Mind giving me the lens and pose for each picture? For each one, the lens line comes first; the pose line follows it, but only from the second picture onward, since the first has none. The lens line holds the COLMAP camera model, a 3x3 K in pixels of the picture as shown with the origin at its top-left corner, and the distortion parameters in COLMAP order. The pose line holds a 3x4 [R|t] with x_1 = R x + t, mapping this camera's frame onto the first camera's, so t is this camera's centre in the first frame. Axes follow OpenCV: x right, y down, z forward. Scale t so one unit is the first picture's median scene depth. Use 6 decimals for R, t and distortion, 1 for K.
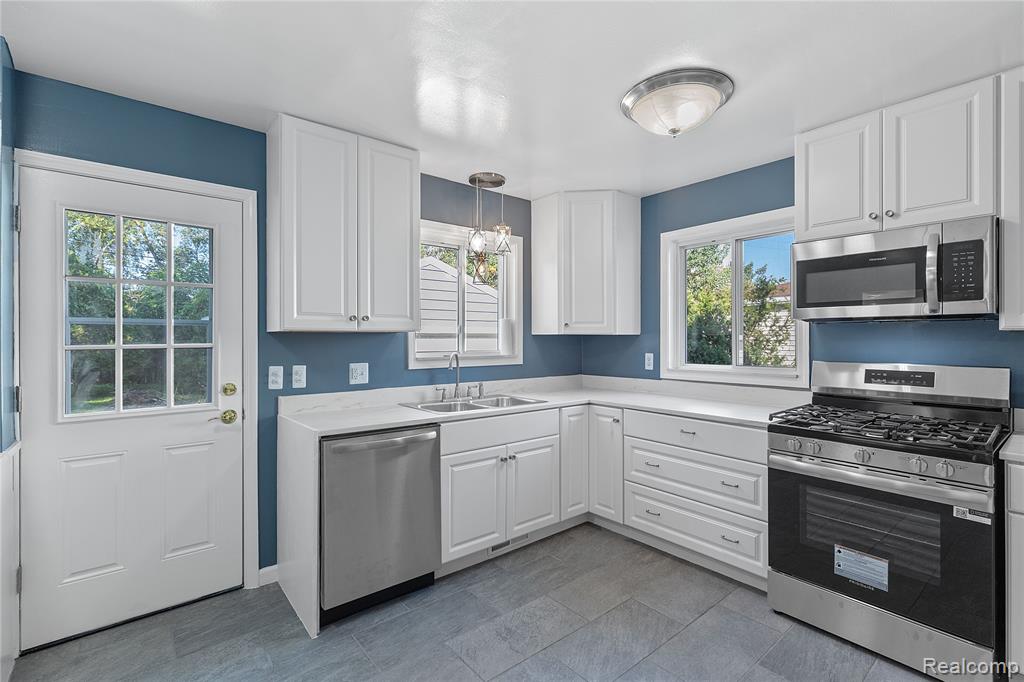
lens RADIAL K [[462.3, 0, 510.2], [0, 462.3, 338.2], [0, 0, 1]] dist [0.004631, -0.001995]
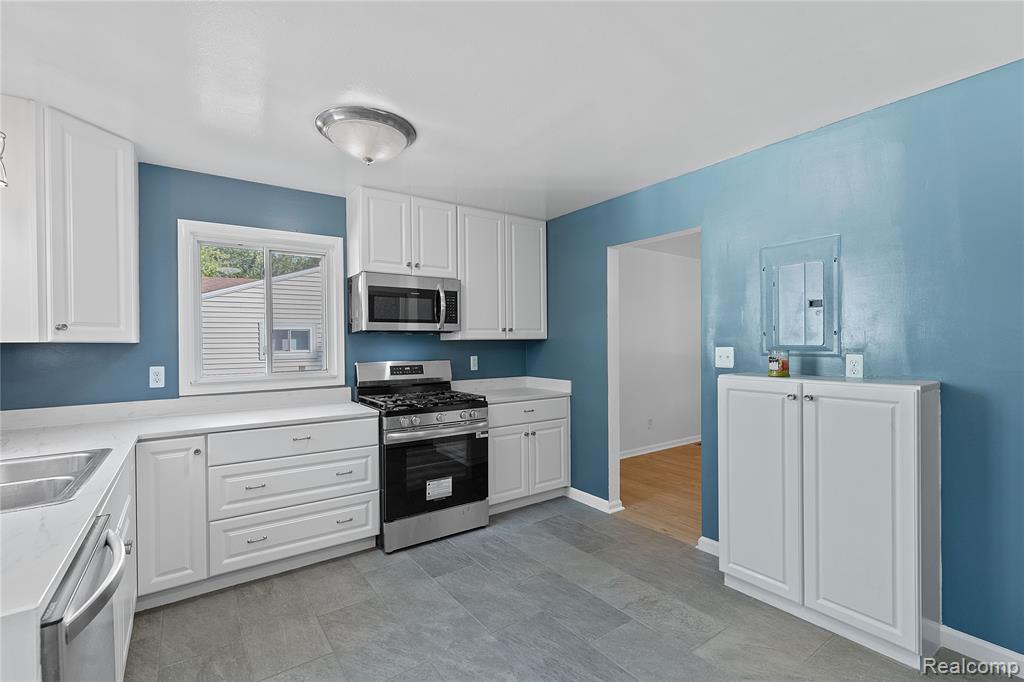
lens RADIAL K [[462.3, 0, 510.3], [0, 462.3, 343.6], [0, 0, 1]] dist [0.004631, -0.001995]
pose [[0.069382, -0.004292, 0.997581, -0.663831], [0.008542, 0.999957, 0.003708, -0.005863], [-0.997554, 0.008264, 0.069416, 0.527142]]
